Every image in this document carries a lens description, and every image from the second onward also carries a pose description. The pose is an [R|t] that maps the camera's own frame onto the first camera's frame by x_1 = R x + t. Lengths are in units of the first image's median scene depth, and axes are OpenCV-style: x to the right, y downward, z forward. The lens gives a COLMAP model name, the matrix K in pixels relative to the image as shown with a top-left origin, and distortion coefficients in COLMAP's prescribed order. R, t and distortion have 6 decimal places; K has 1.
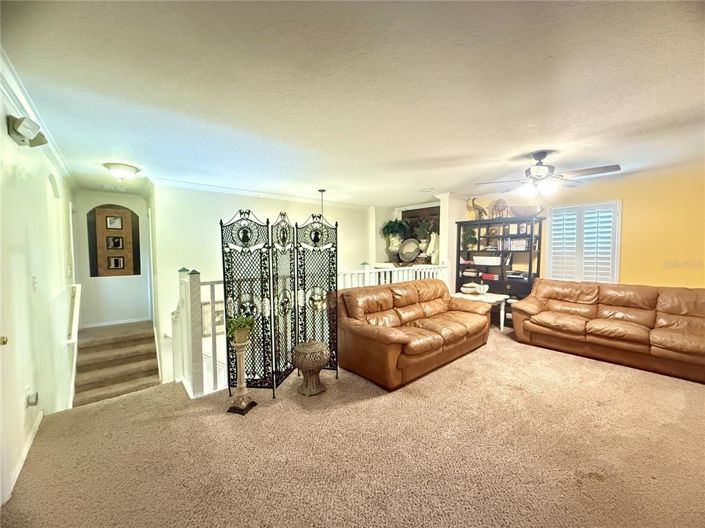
lens RADIAL K [[281.1, 0, 350.9], [0, 281.1, 262.9], [0, 0, 1]] dist [0.002496, -0.000170]
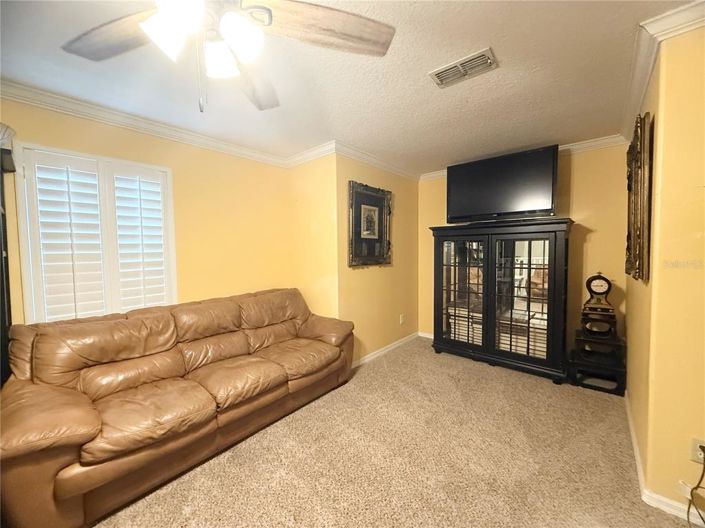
lens RADIAL K [[281.1, 0, 350.9], [0, 281.1, 262.0], [0, 0, 1]] dist [0.002496, -0.000170]
pose [[-0.142017, -0.038276, 0.989124, 0.271856], [0.060816, 0.997027, 0.047314, -0.024762], [-0.987994, 0.066874, -0.139267, 0.714984]]
